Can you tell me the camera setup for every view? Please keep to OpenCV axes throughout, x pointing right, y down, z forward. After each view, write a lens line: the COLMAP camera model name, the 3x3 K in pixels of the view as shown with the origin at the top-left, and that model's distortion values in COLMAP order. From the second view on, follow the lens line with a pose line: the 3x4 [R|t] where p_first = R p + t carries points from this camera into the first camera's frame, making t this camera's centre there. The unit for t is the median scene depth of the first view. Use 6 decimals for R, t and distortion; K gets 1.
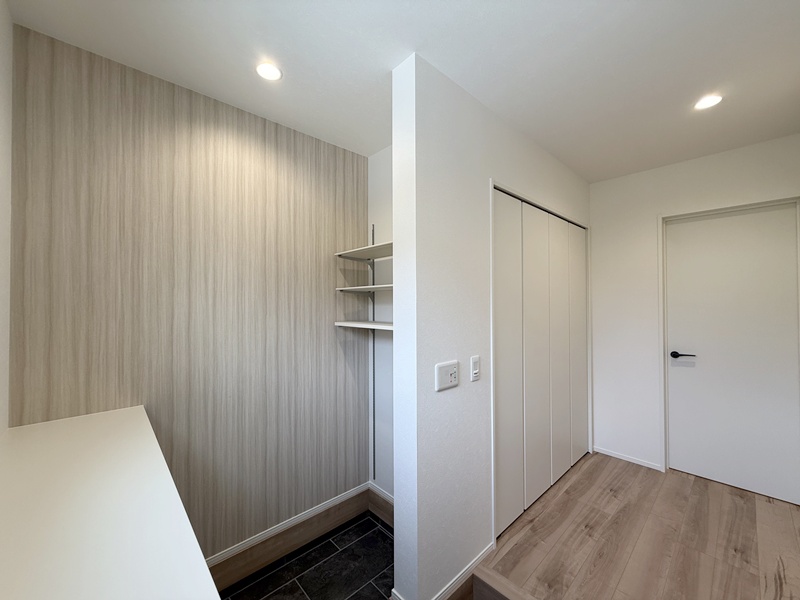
lens RADIAL K [[318.6, 0, 397.4], [0, 318.6, 300.1], [0, 0, 1]] dist [-0.001581, 0.001128]
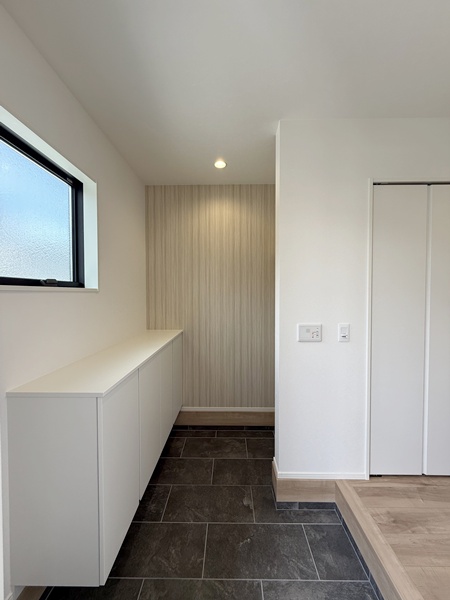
lens RADIAL K [[238.9, 0, 229.0], [0, 238.9, 299.2], [0, 0, 1]] dist [-0.001581, 0.001128]
pose [[0.728822, 0.017667, -0.684475, 0.534468], [0.007201, 0.999414, 0.033463, 0.038796], [0.684665, -0.029318, 0.728268, -0.029958]]
